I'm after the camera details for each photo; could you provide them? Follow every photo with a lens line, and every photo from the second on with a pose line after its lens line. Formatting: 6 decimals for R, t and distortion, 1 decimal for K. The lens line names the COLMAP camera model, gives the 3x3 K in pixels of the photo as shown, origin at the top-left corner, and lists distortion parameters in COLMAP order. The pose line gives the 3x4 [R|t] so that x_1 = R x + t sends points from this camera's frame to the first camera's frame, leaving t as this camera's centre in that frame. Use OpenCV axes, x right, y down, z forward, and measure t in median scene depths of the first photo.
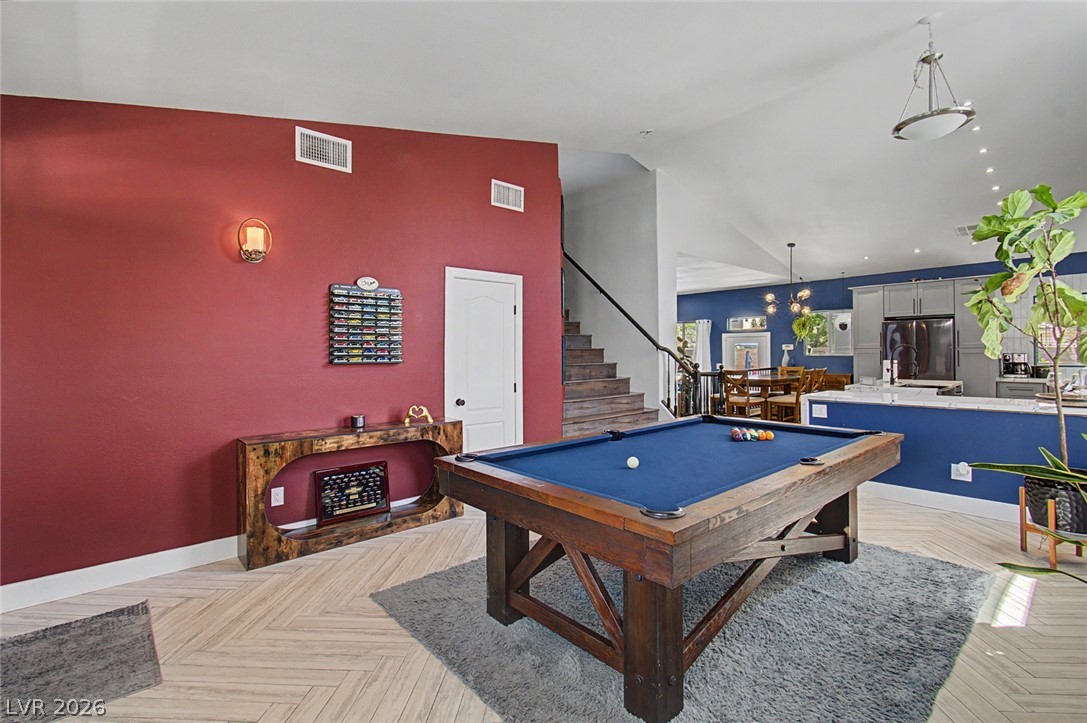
lens RADIAL K [[490.1, 0, 541.3], [0, 490.1, 349.4], [0, 0, 1]] dist [-0.022236, 0.000374]
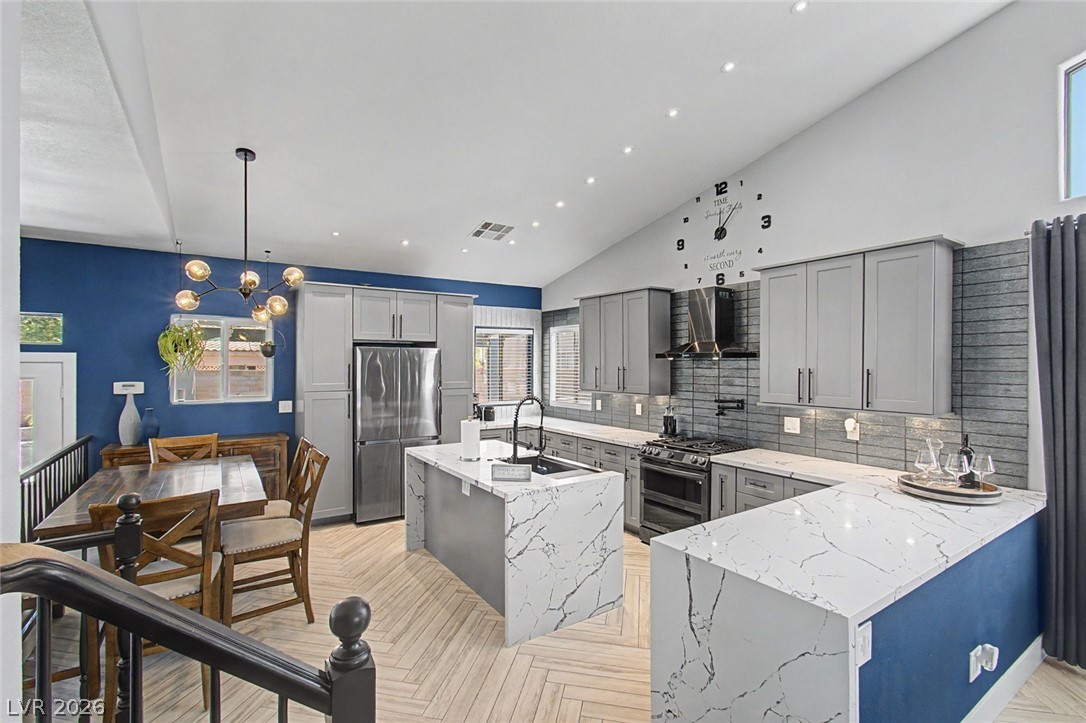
lens RADIAL K [[491.0, 0, 552.6], [0, 491.0, 365.5], [0, 0, 1]] dist [-0.006002, 0.000071]
pose [[0.125673, 0.005328, 0.992057, 0.129393], [-0.009675, 0.999945, -0.004144, -0.032918], [-0.992024, -0.009078, 0.125718, 0.672350]]
